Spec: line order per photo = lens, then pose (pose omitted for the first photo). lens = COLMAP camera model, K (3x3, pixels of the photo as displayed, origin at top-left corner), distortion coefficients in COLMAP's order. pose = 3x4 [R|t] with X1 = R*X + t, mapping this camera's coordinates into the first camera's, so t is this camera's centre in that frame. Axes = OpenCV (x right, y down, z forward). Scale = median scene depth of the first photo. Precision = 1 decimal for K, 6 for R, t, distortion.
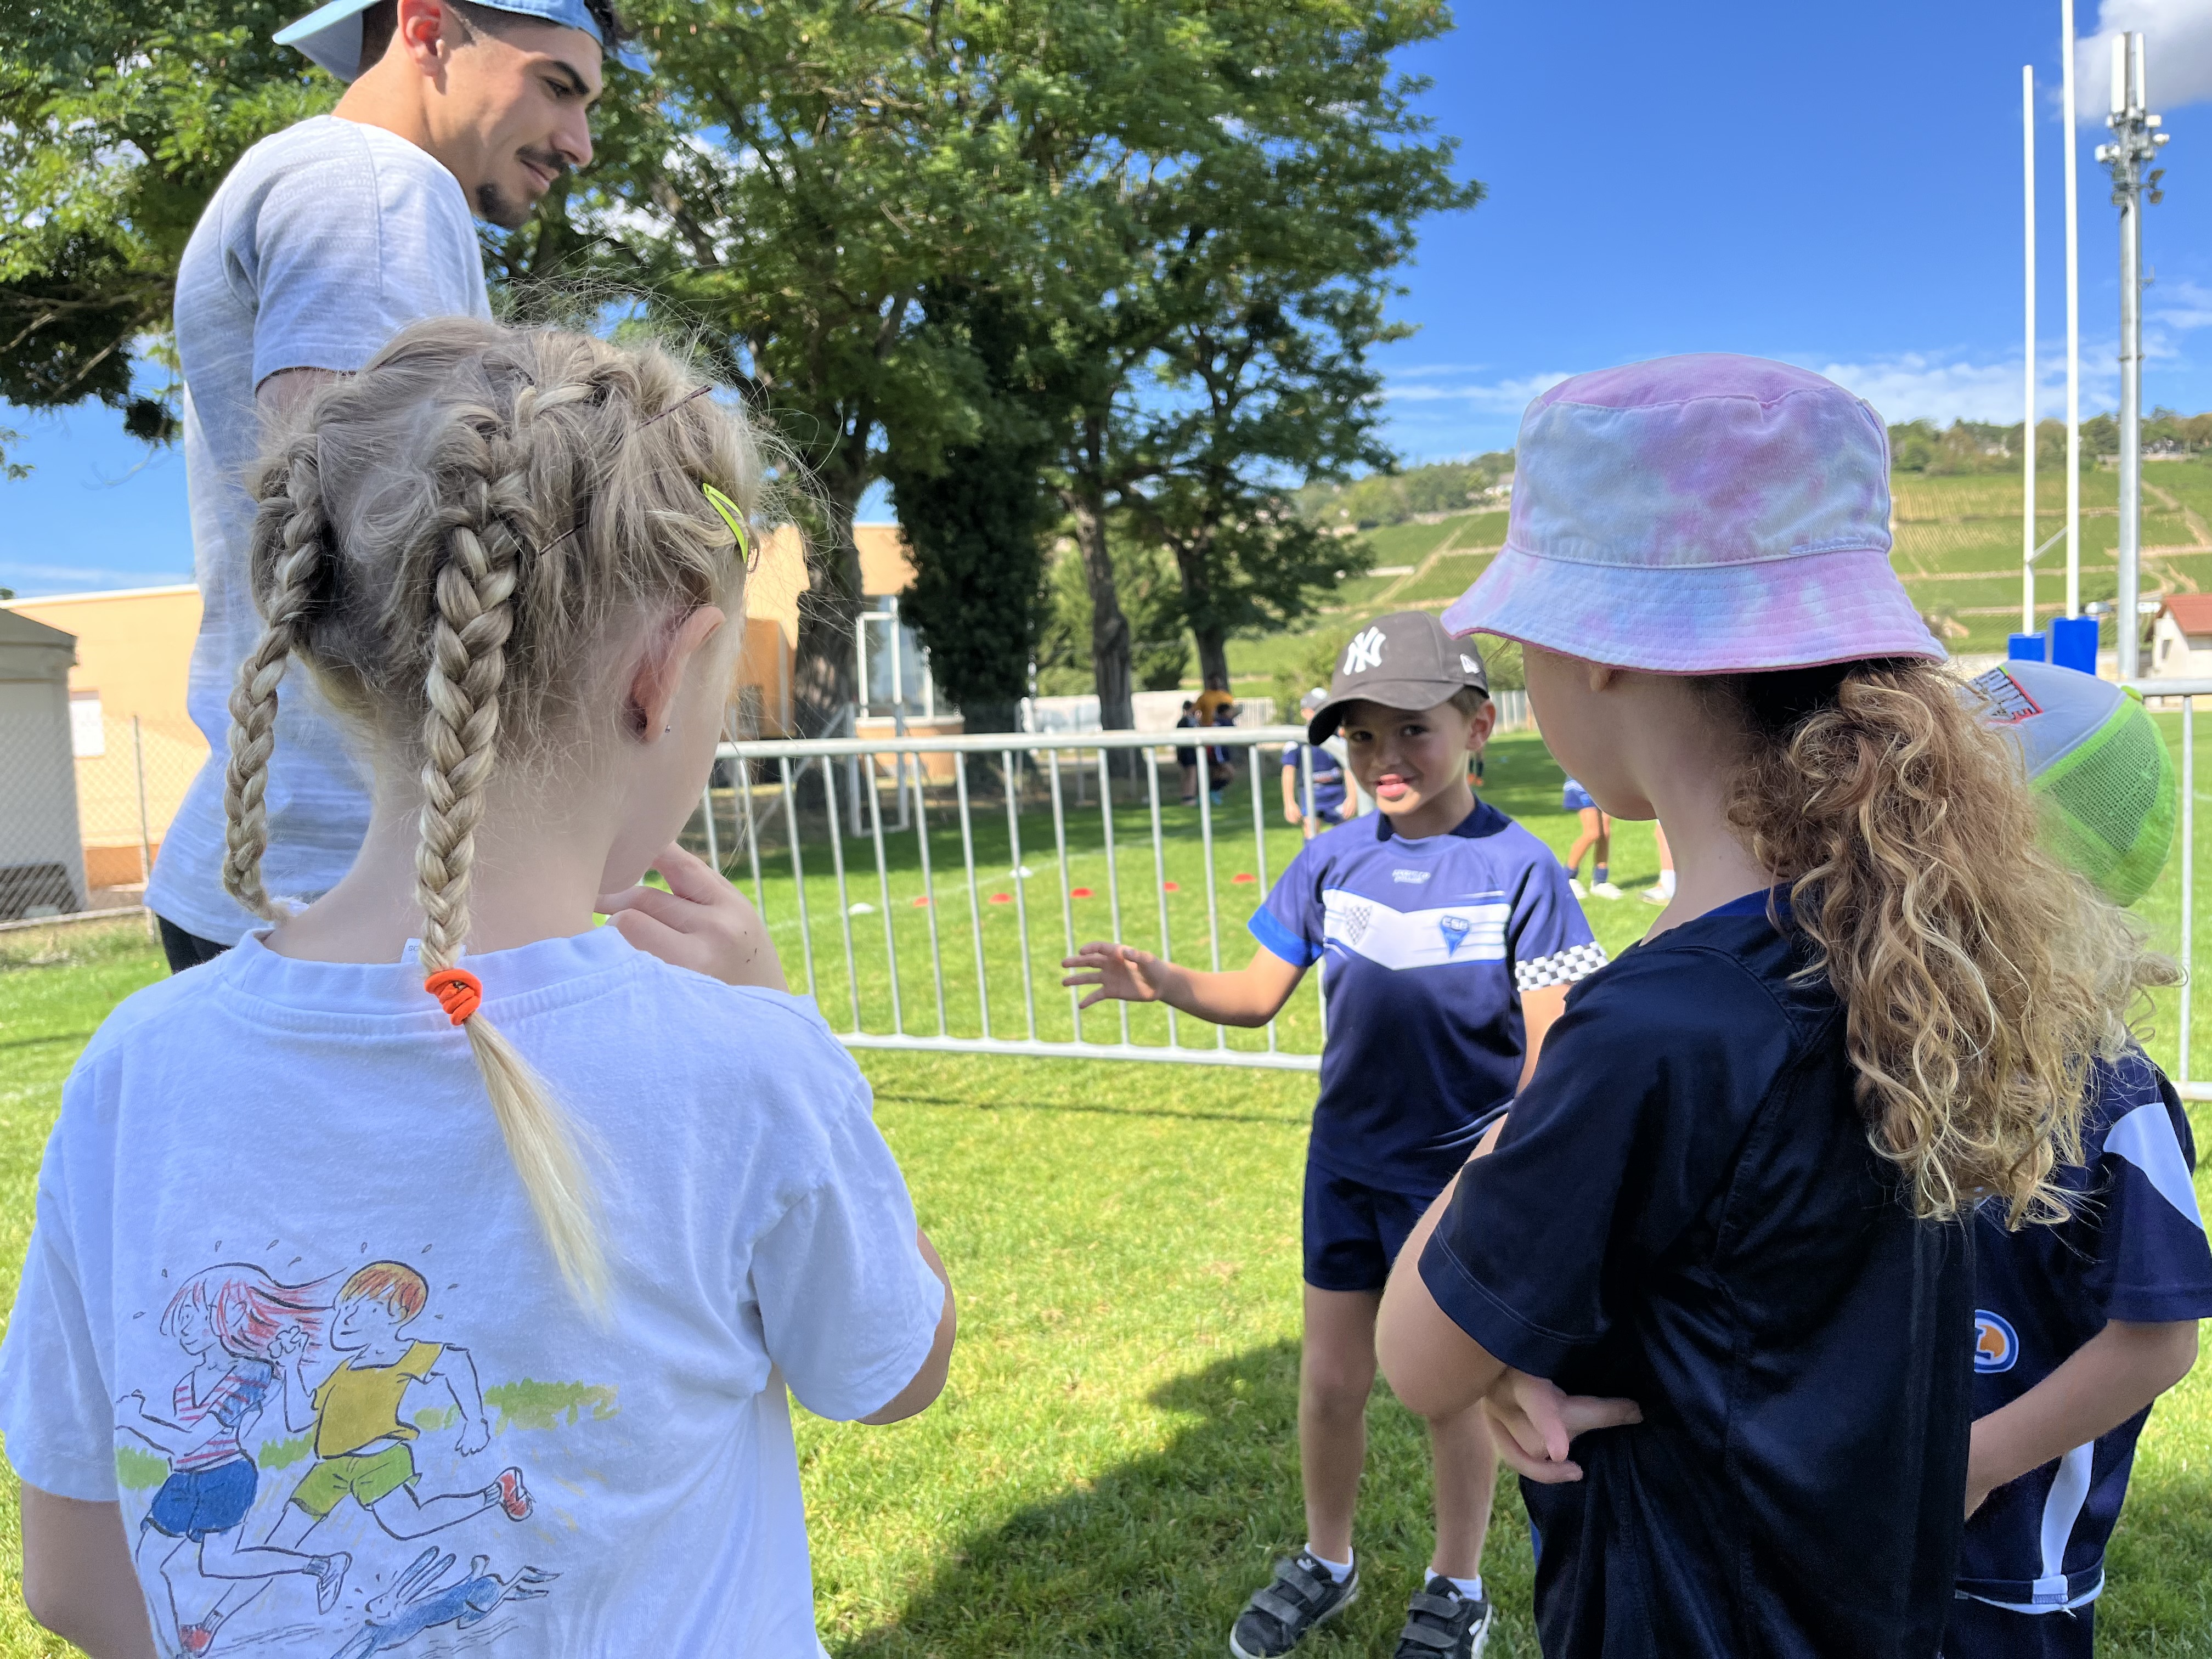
lens RADIAL K [[1667.0, 0, 1125.1], [0, 1667.0, 834.4], [0, 0, 1]] dist [0.070017, -0.090545]
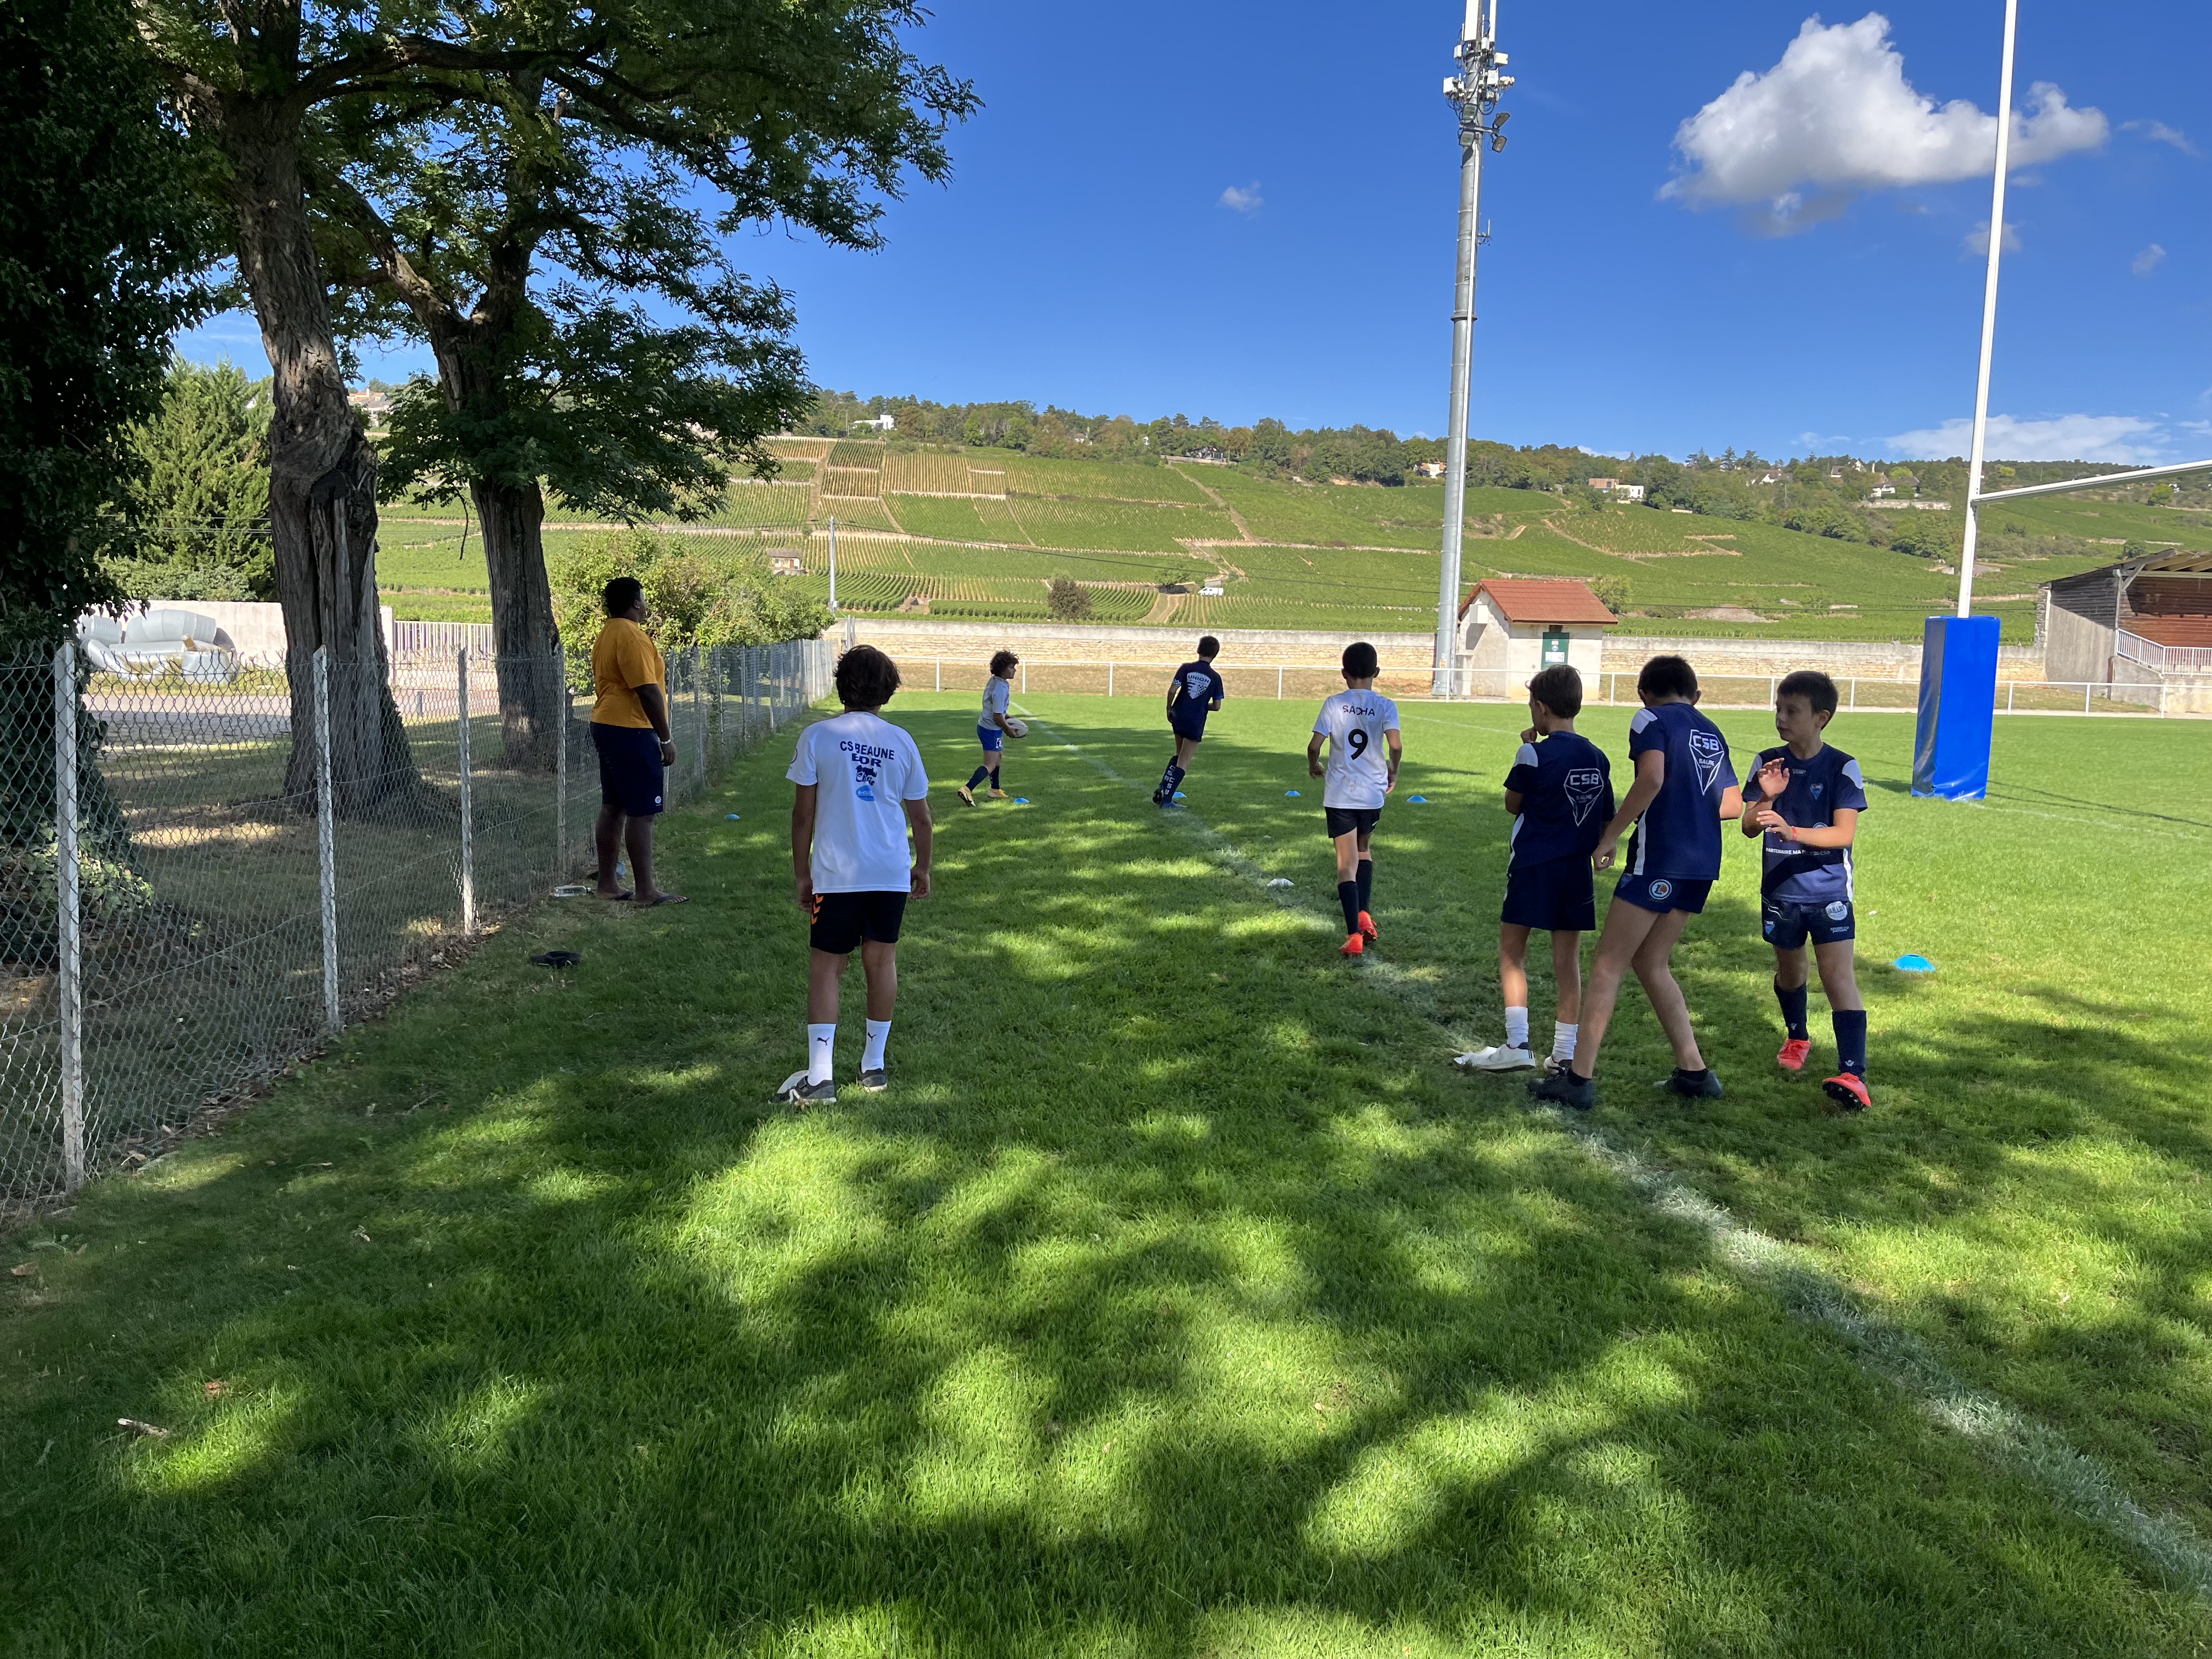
lens RADIAL K [[1667.0, 0, 1108.1], [0, 1667.0, 820.8], [0, 0, 1]] dist [0.070017, -0.090545]
pose [[0.873379, 0.006551, 0.486997, -0.021431], [-0.020185, 0.999537, 0.022753, -0.024341], [-0.486623, -0.029702, 0.873107, 0.286582]]
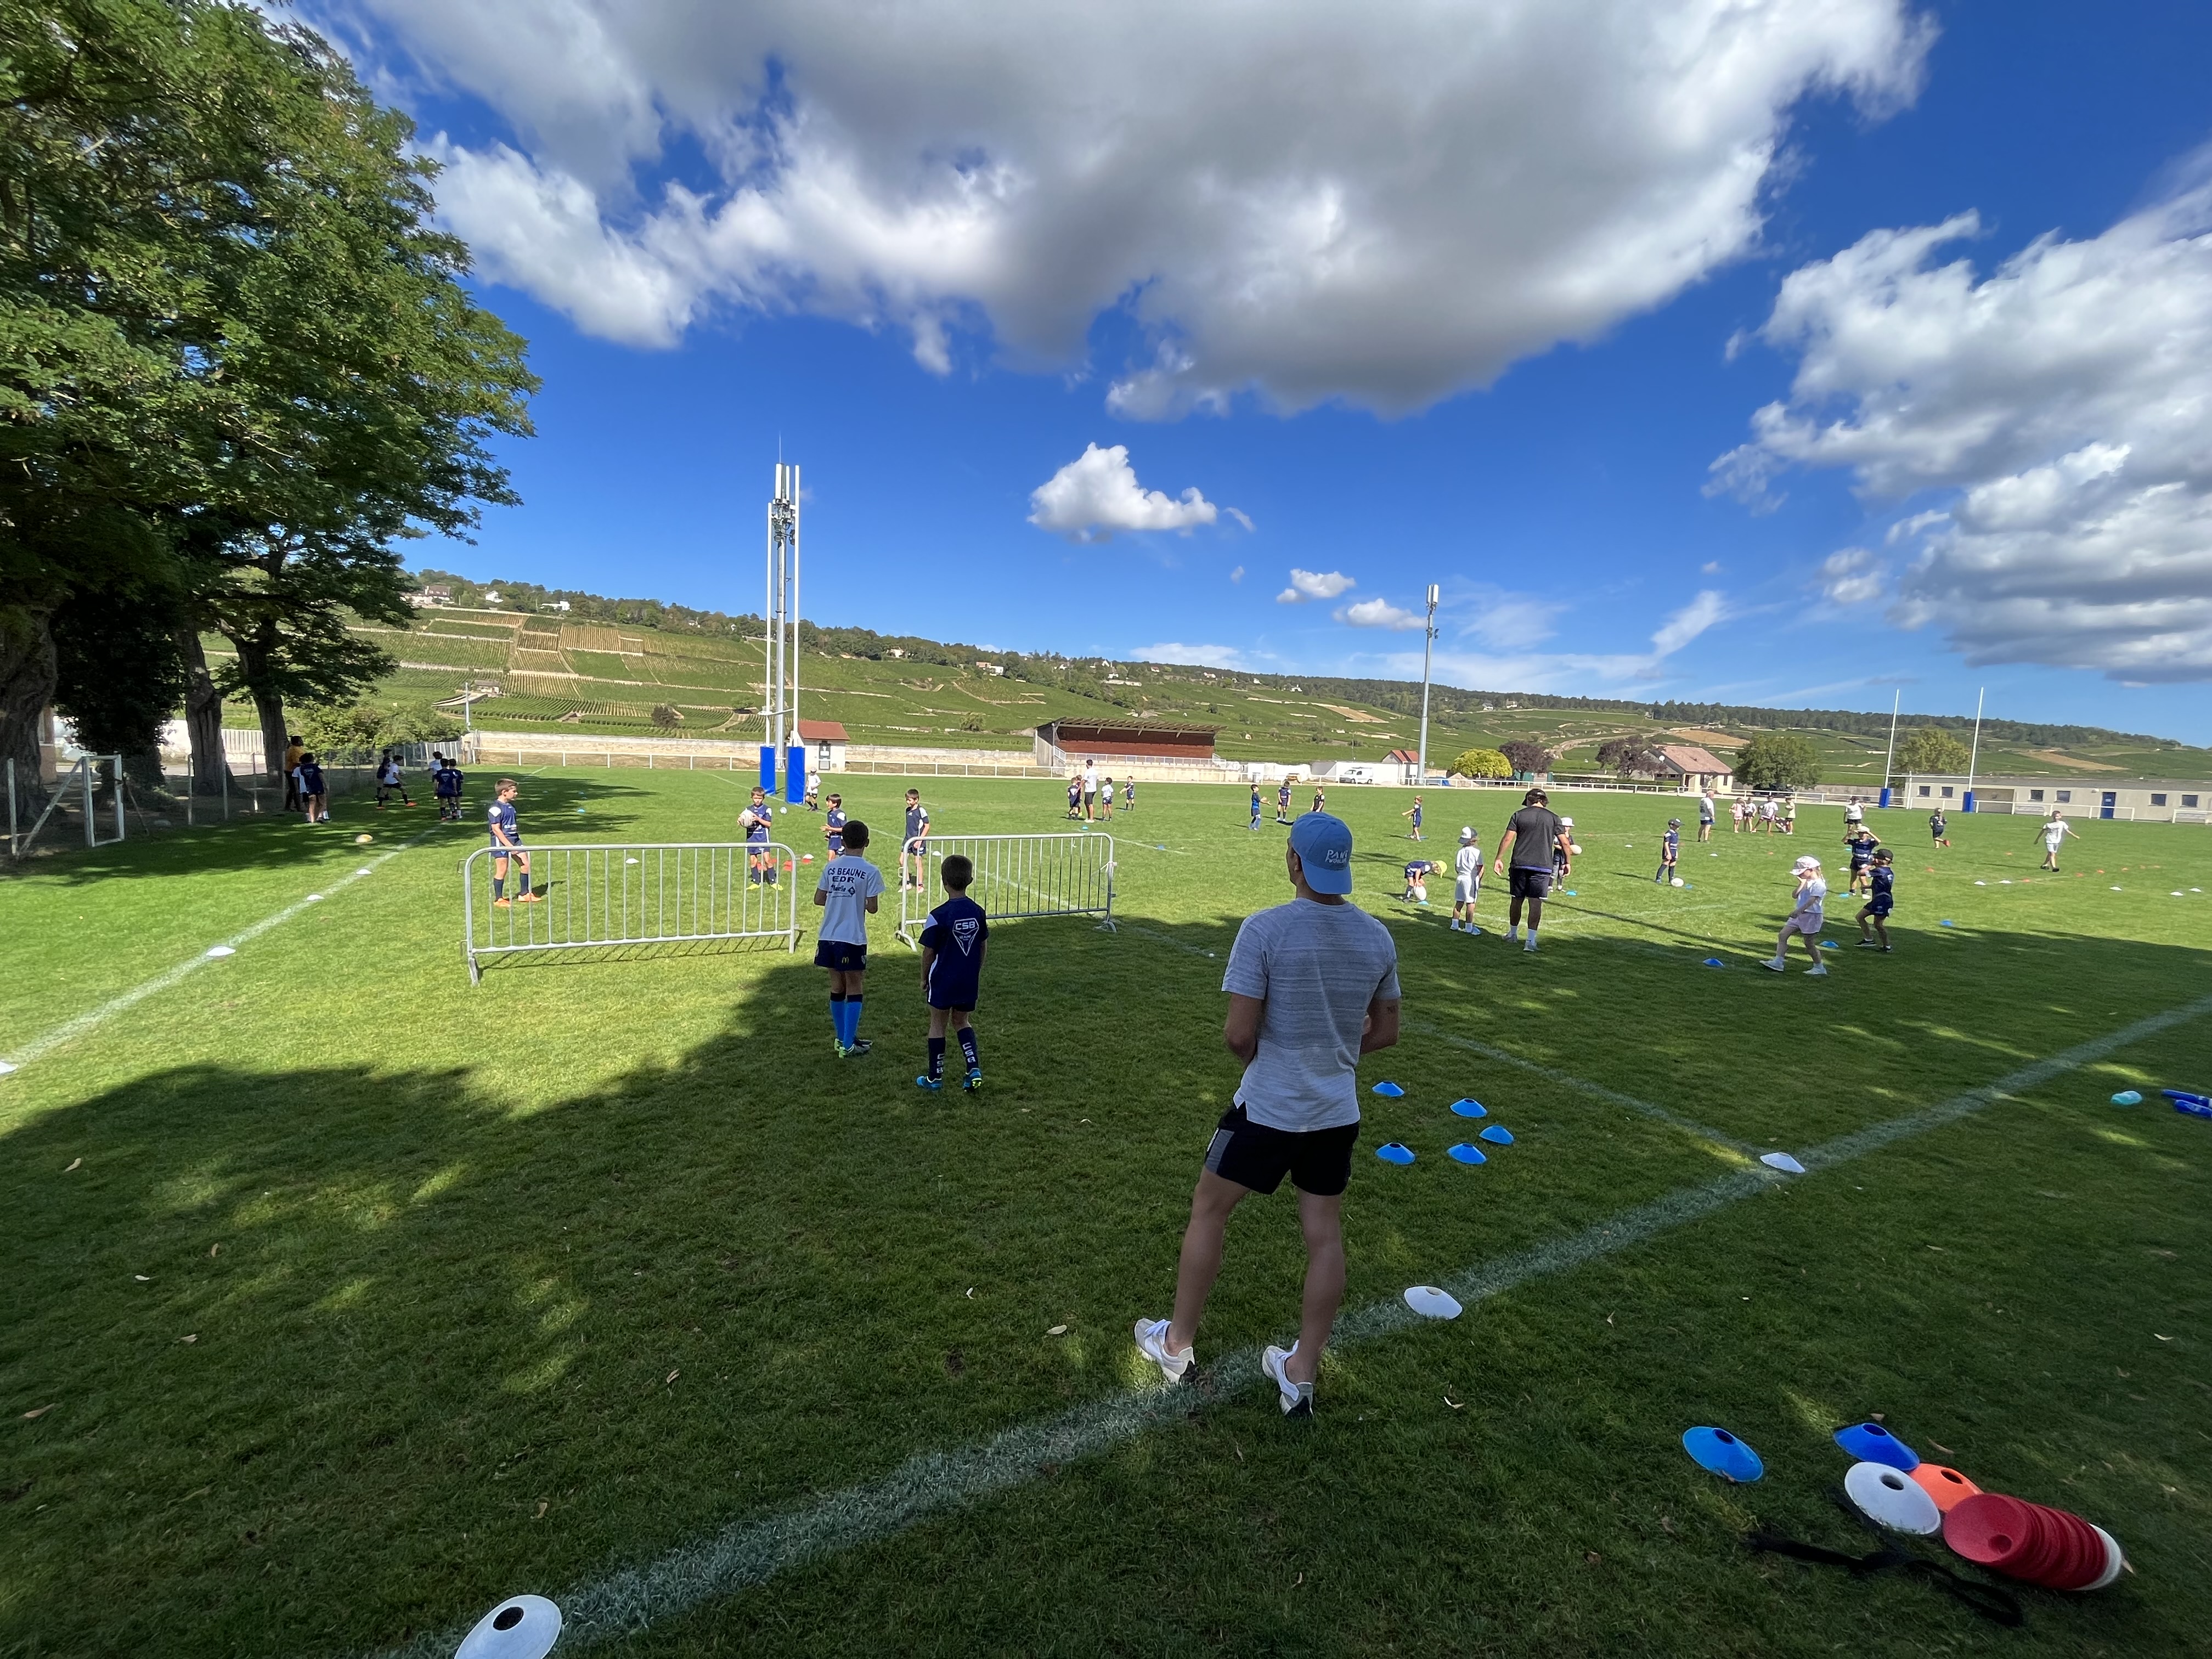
lens RADIAL K [[899.8, 0, 1101.7], [0, 899.8, 830.5], [0, 0, 1]] dist [-0.002520, -0.000120]
pose [[0.617900, -0.004945, 0.786241, -0.073853], [-0.003274, 0.999955, 0.008862, -0.007296], [-0.786250, -0.008049, 0.617856, -0.060262]]
